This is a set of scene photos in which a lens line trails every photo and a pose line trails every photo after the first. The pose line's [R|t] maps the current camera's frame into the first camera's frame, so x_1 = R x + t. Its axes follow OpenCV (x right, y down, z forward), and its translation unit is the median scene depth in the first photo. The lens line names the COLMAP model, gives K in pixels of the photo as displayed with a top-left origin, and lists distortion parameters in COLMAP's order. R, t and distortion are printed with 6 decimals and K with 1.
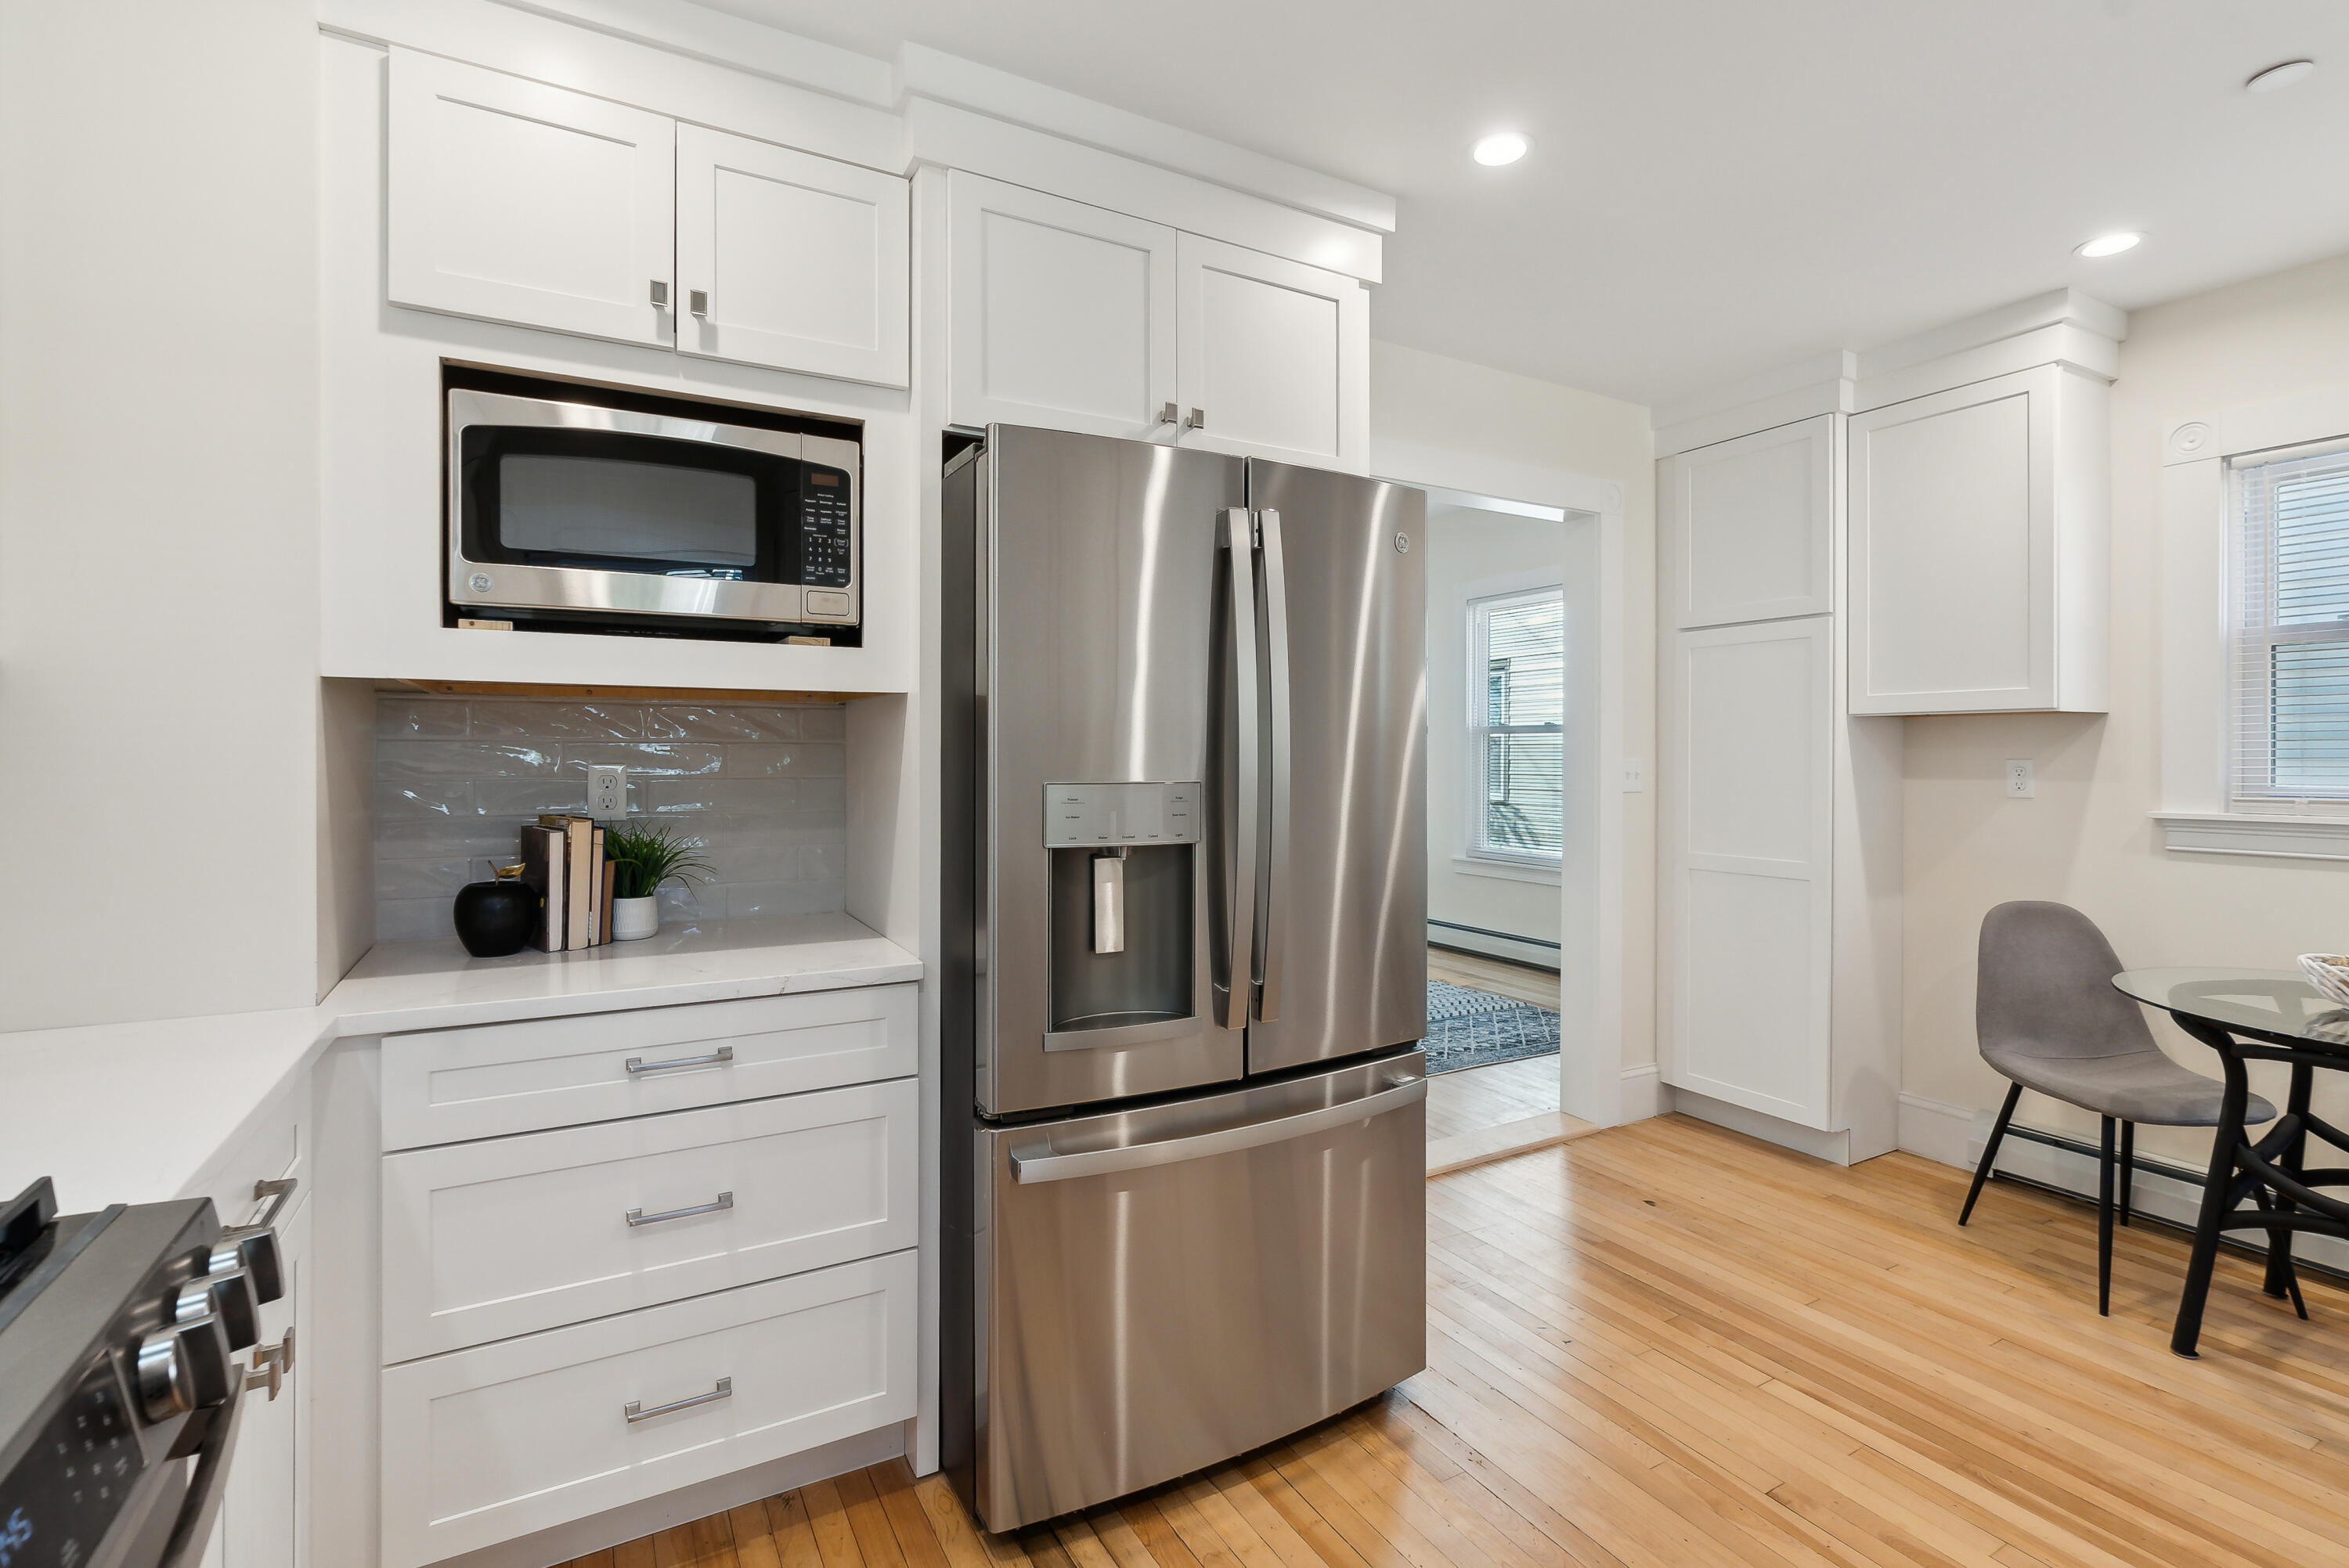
lens RADIAL K [[1077.4, 0, 1171.2], [0, 1077.4, 762.1], [0, 0, 1]] dist [-0.023095, 0.013827]
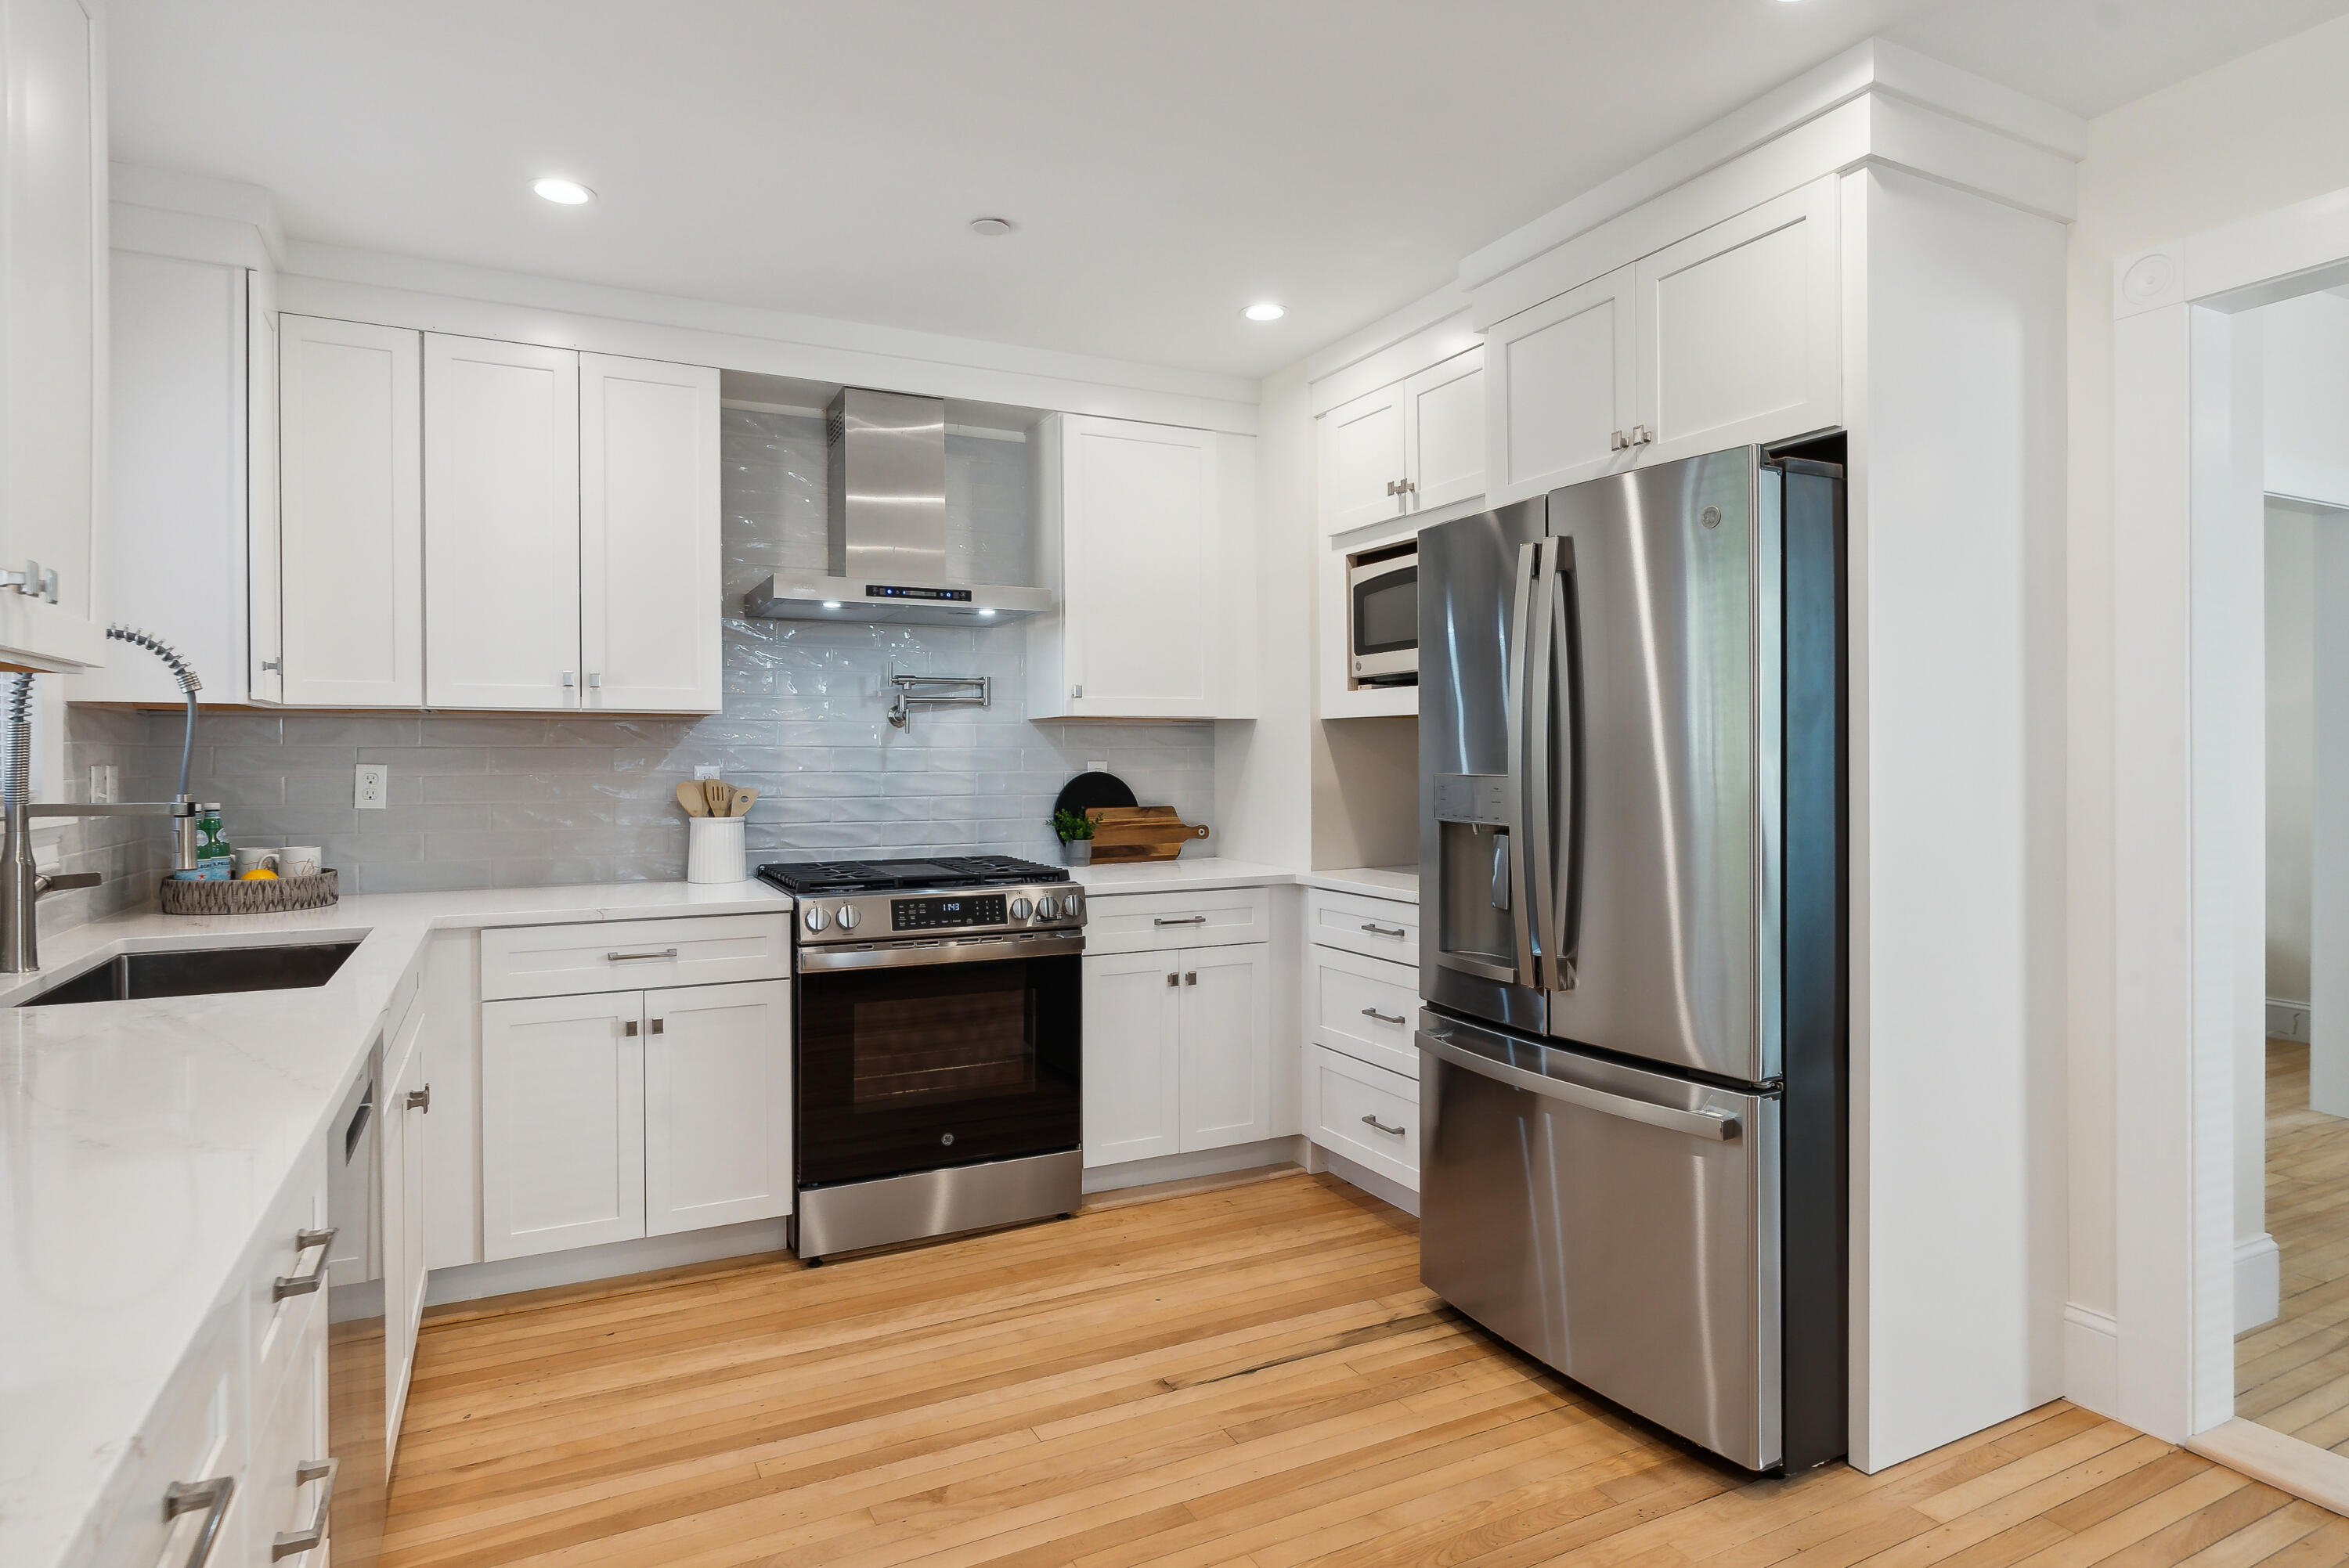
lens RADIAL K [[1277.1, 0, 1174.2], [0, 1277.1, 771.8], [0, 0, 1]] dist [-0.004675, 0.000959]
pose [[-0.042491, 0.010025, -0.999047, 1.508912], [-0.001981, 0.999947, 0.010119, 0.000709], [0.999095, 0.002409, -0.042469, 0.690330]]
